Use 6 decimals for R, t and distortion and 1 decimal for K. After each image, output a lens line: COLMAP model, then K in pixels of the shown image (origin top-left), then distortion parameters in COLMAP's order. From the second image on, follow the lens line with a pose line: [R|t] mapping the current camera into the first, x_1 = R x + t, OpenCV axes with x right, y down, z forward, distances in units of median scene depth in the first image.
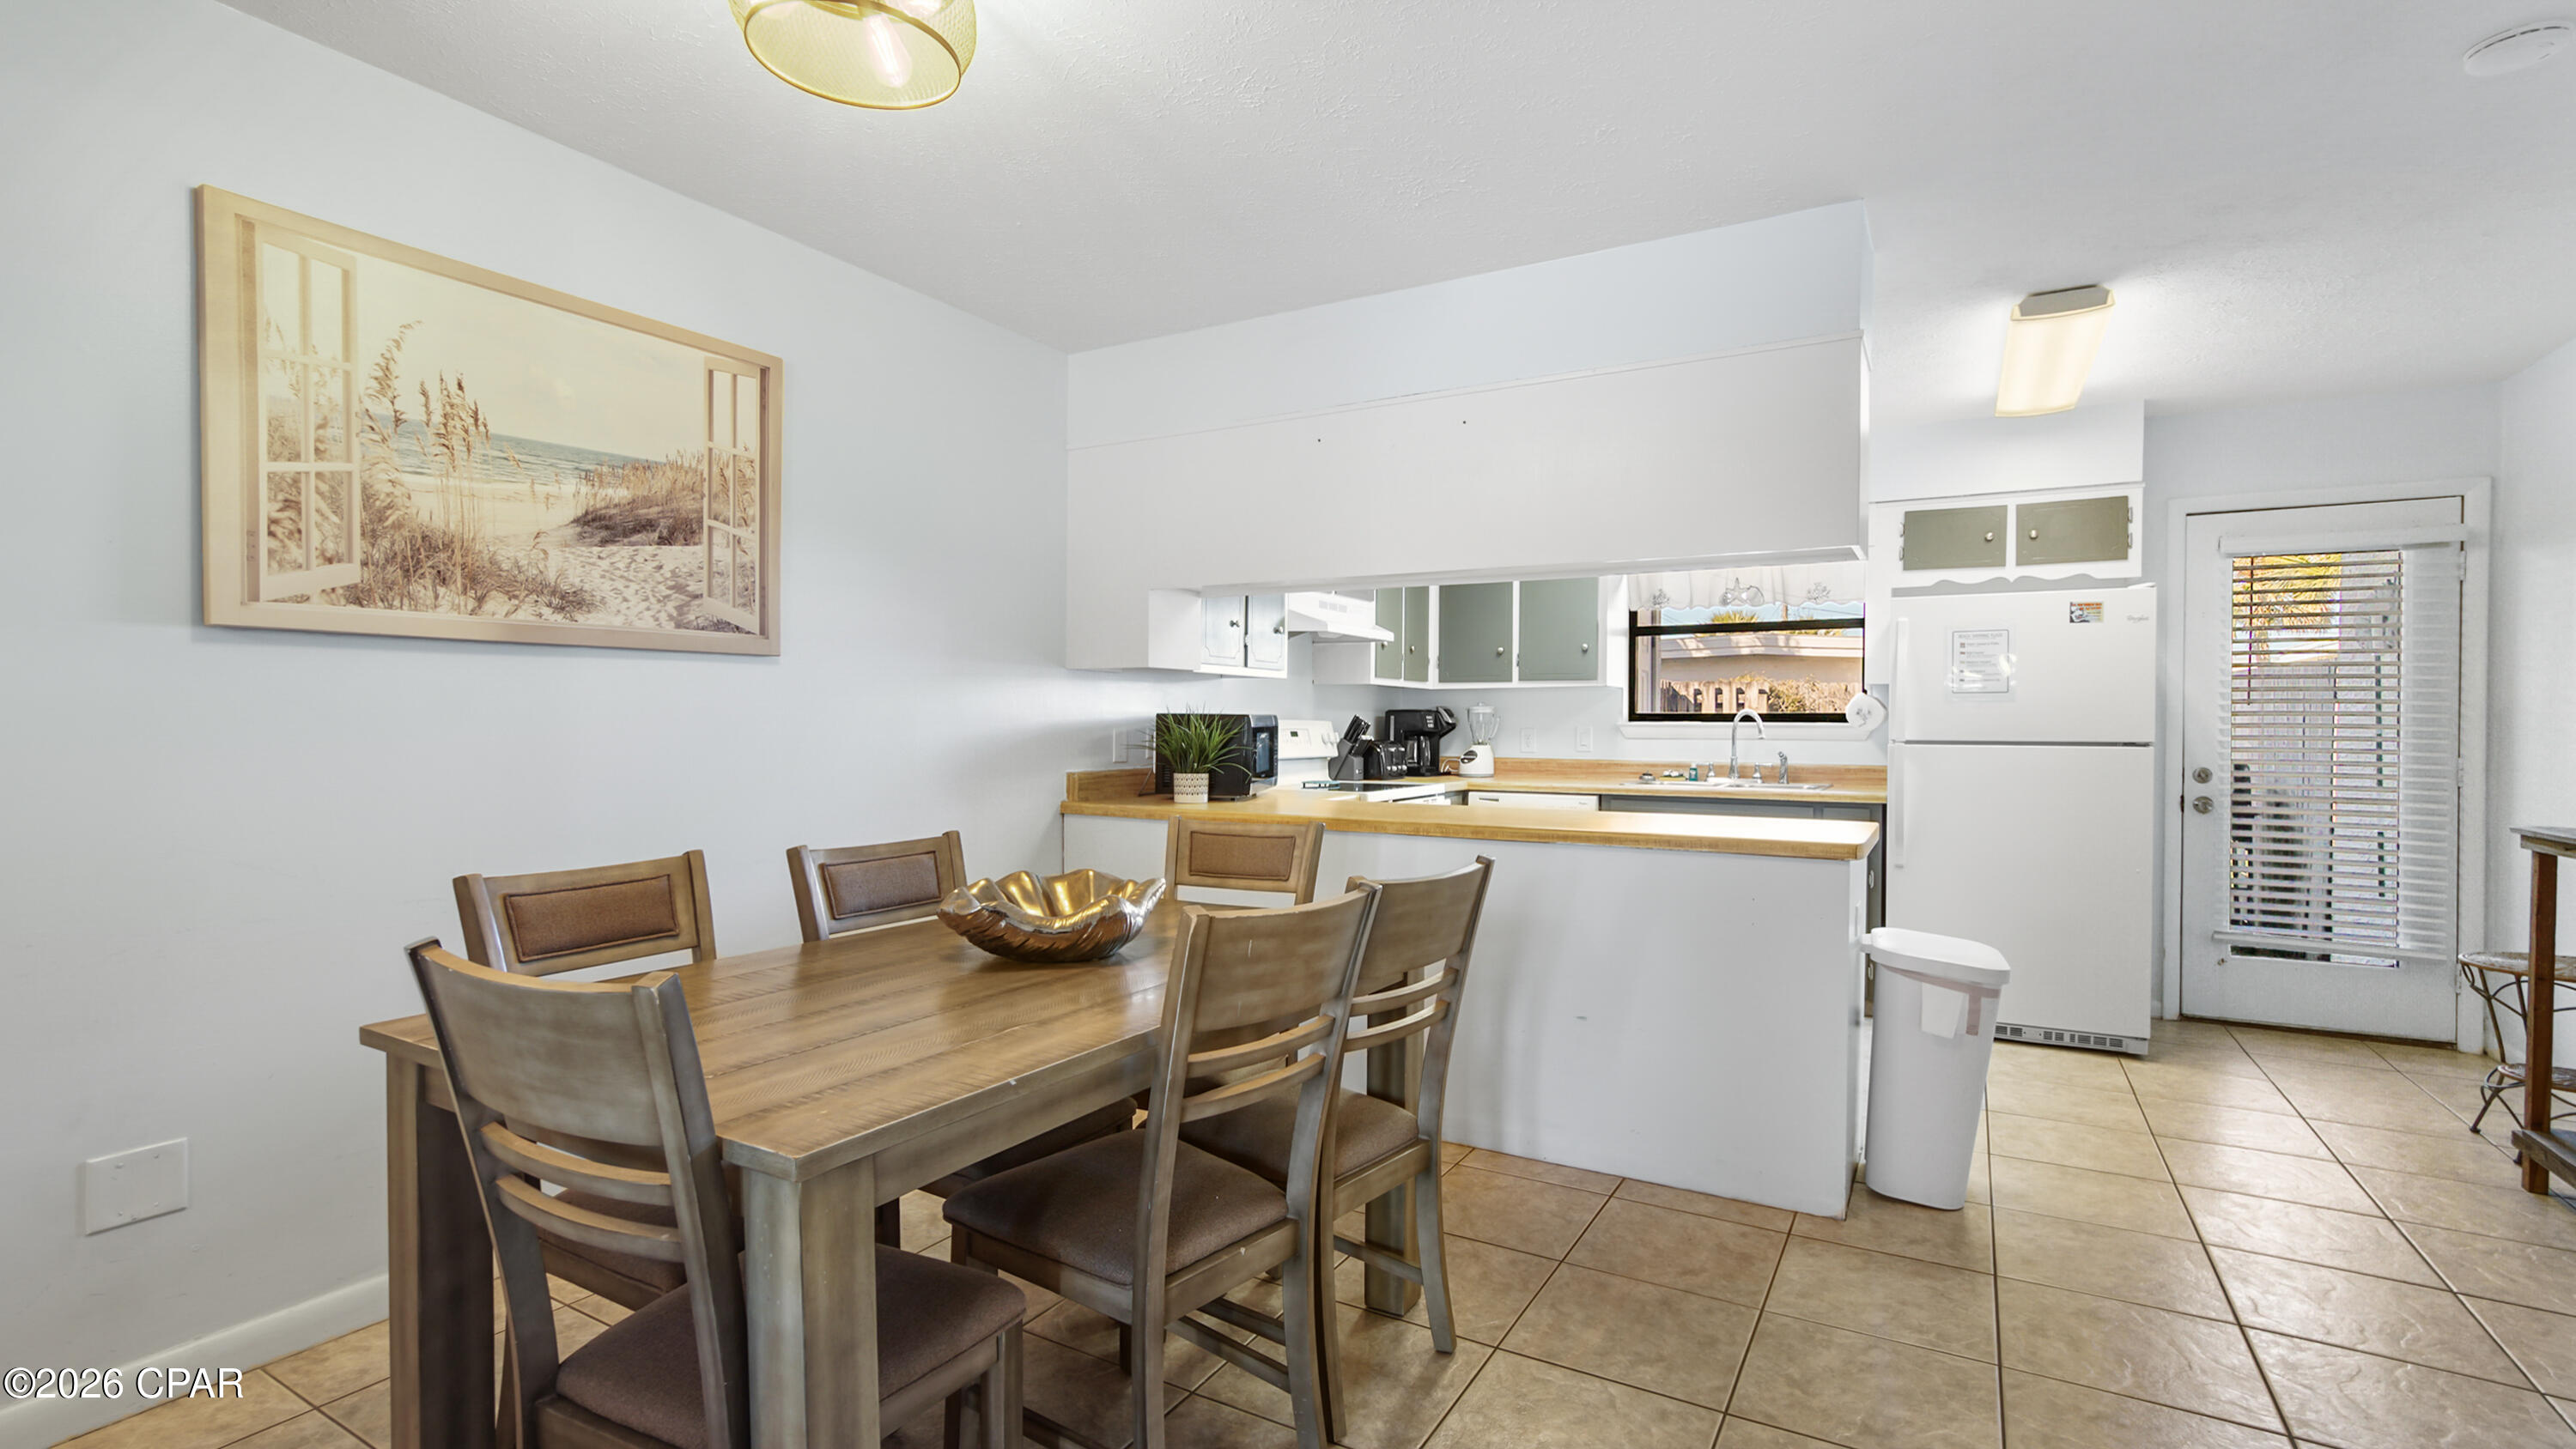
lens RADIAL K [[1167.0, 0, 1284.9], [0, 1167.0, 732.2], [0, 0, 1]] dist [-0.003914, 0.000633]
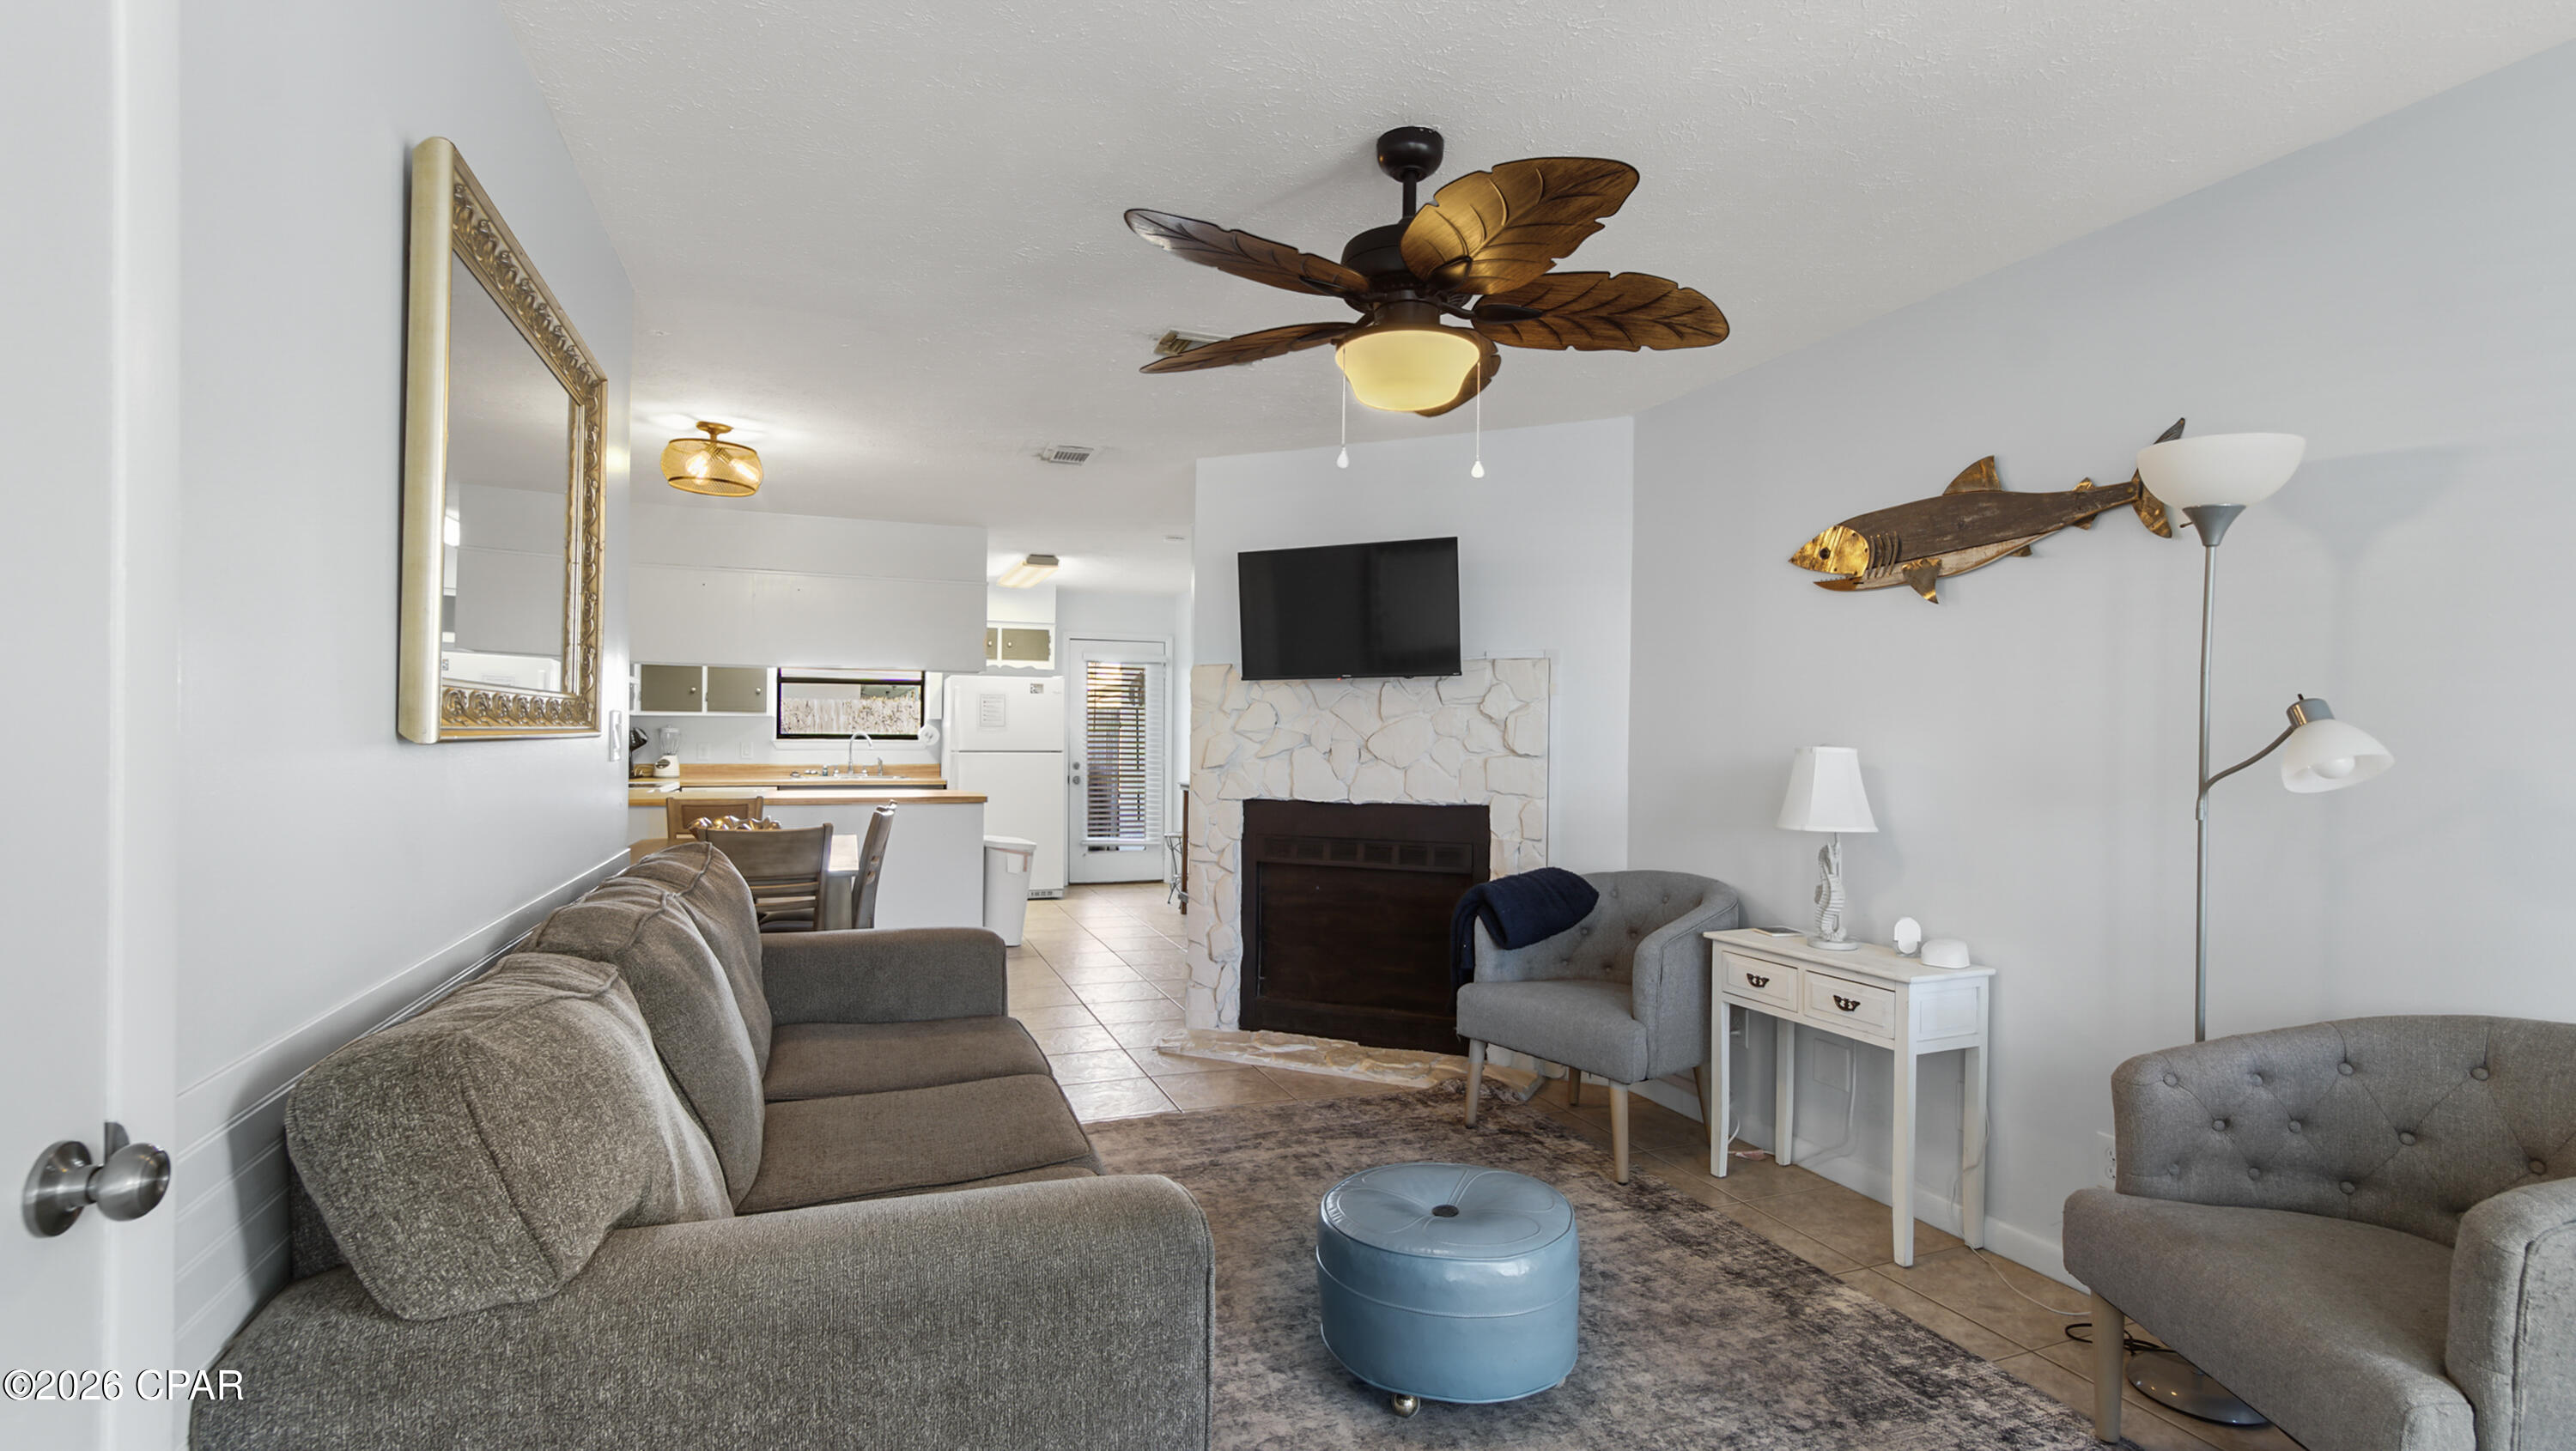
lens RADIAL K [[1167.1, 0, 1284.9], [0, 1167.1, 733.2], [0, 0, 1]] dist [-0.003914, 0.000633]
pose [[0.626117, 0.001510, 0.779727, -0.937648], [-0.000476, 0.999999, -0.001555, -0.028229], [-0.779729, 0.000603, 0.626117, -0.923289]]
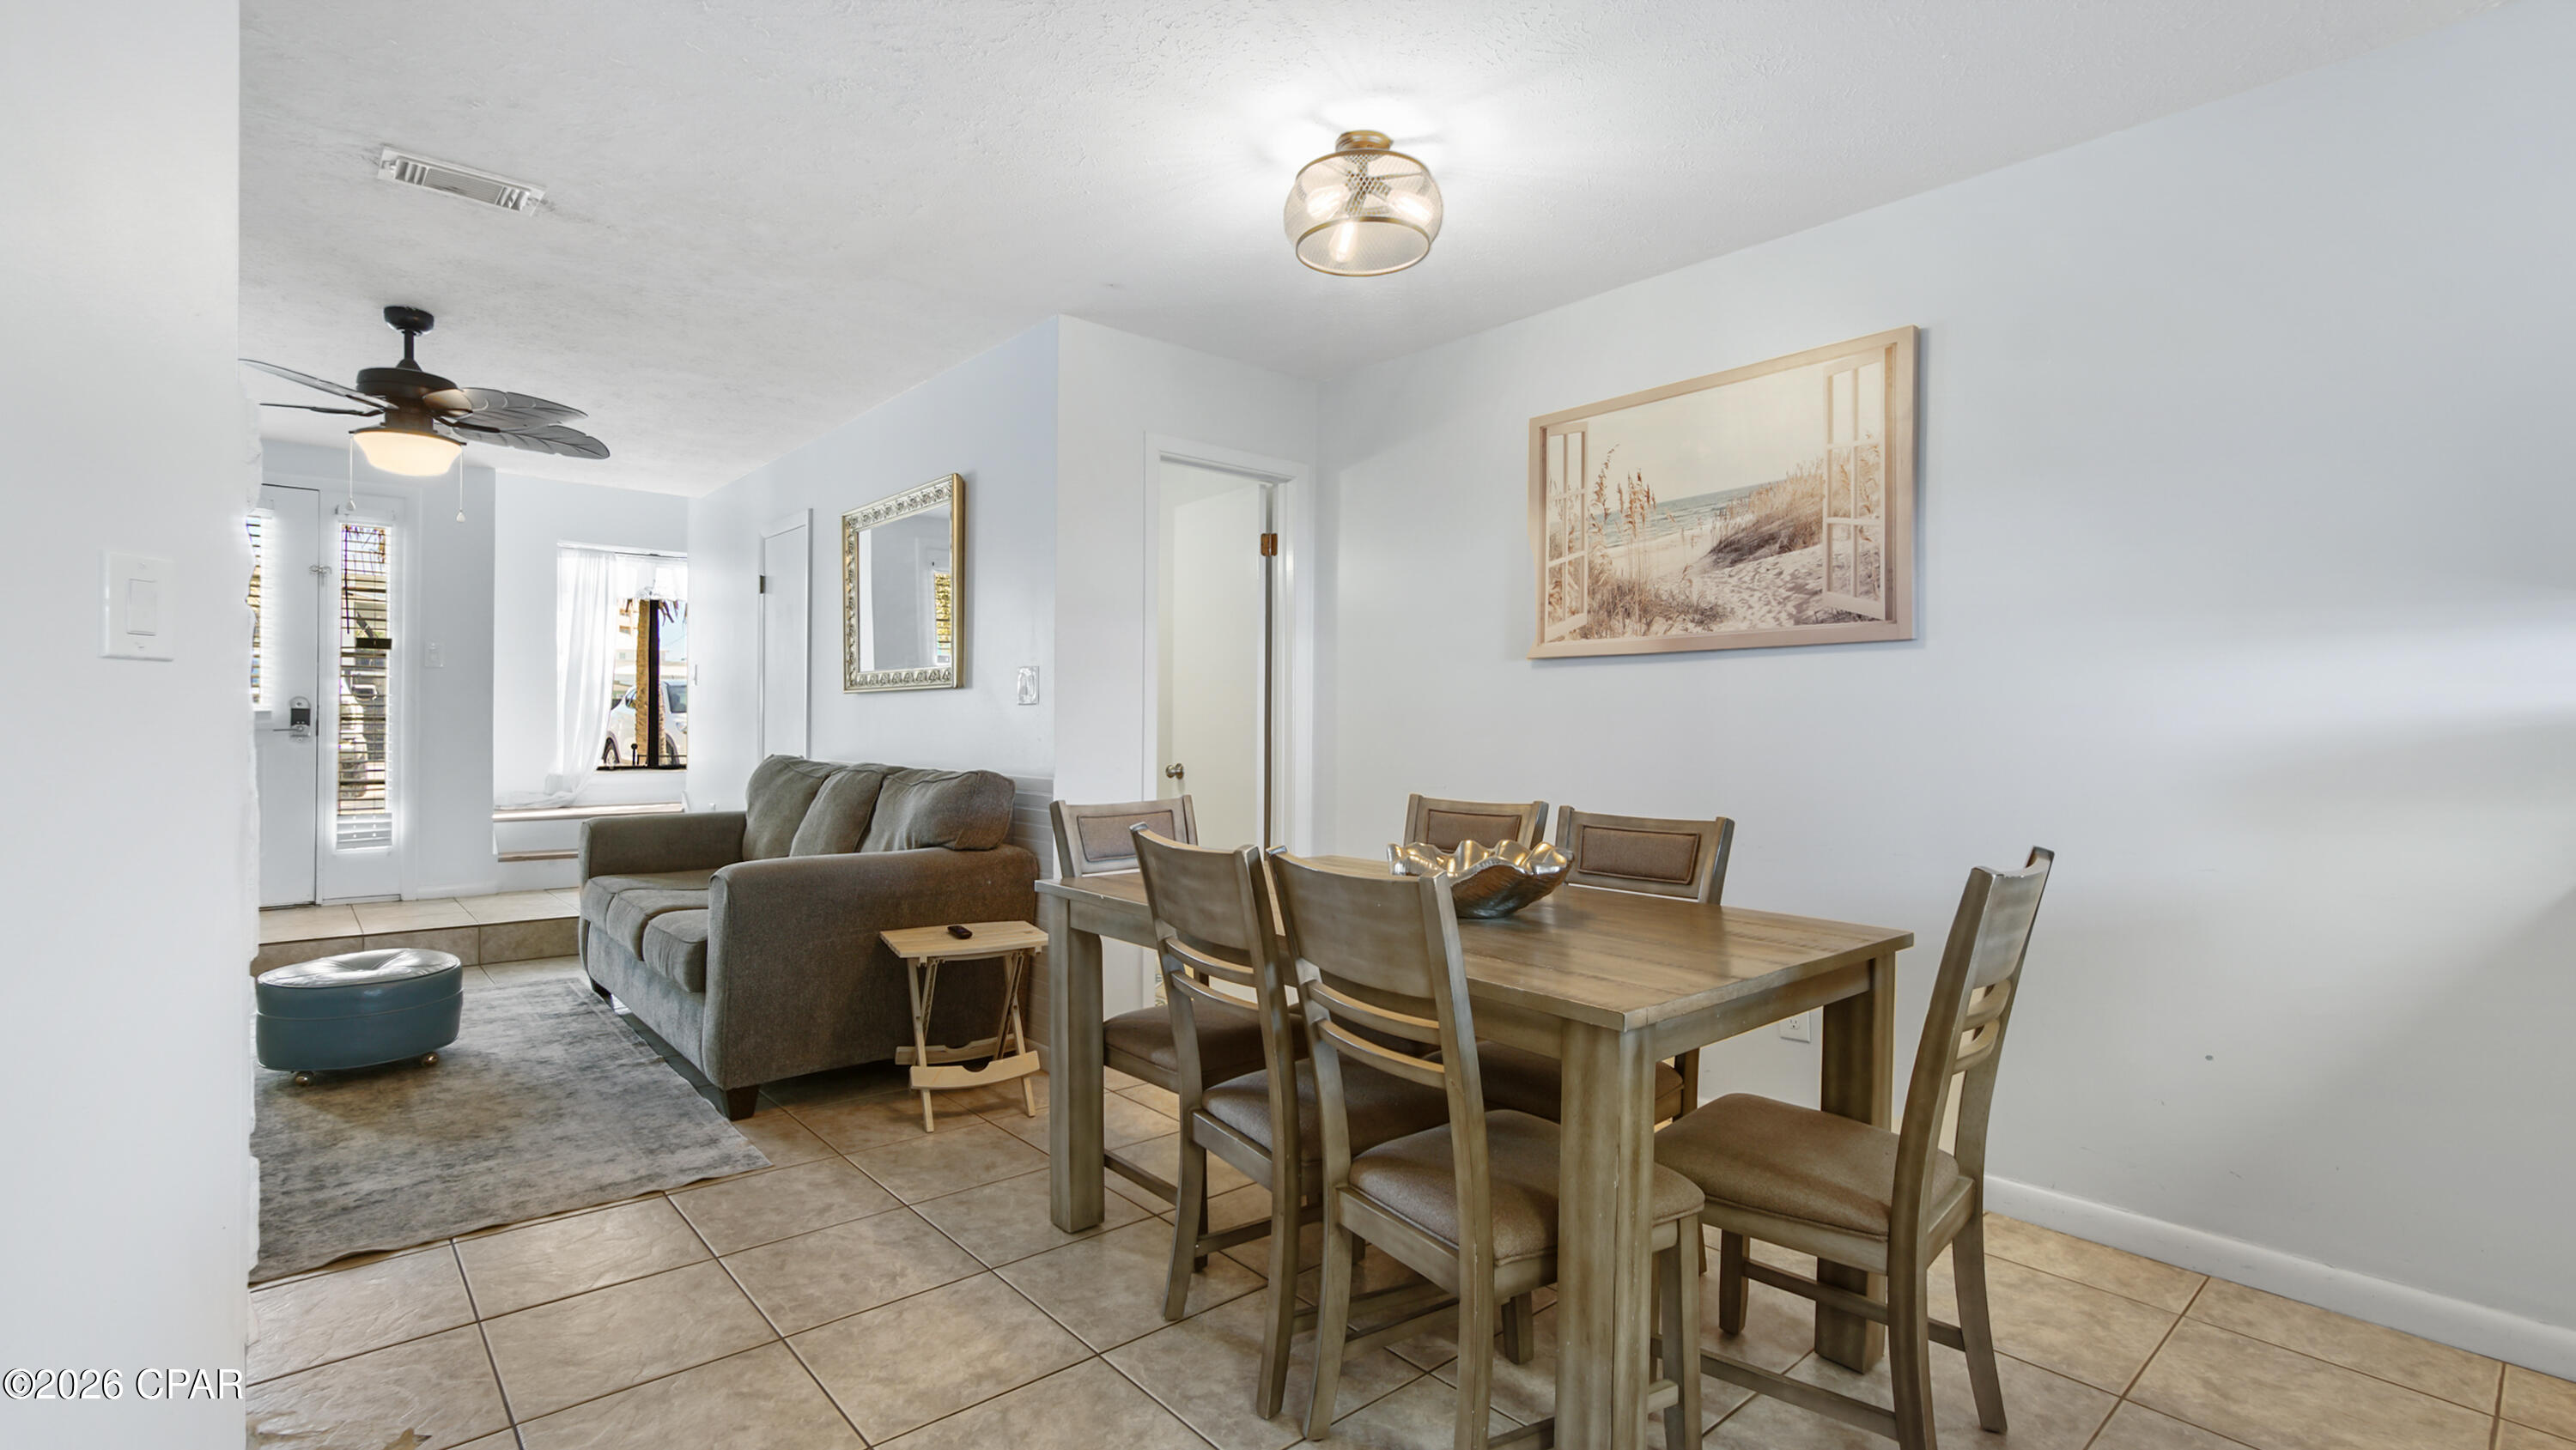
lens RADIAL K [[1141.6, 0, 1282.7], [0, 1141.6, 733.5], [0, 0, 1]] dist [-0.008159, 0.000350]
pose [[-0.312254, 0.000178, -0.949999, 0.613905], [-0.016640, 0.999846, 0.005657, 0.014683], [0.949853, 0.017575, -0.312202, 0.820098]]
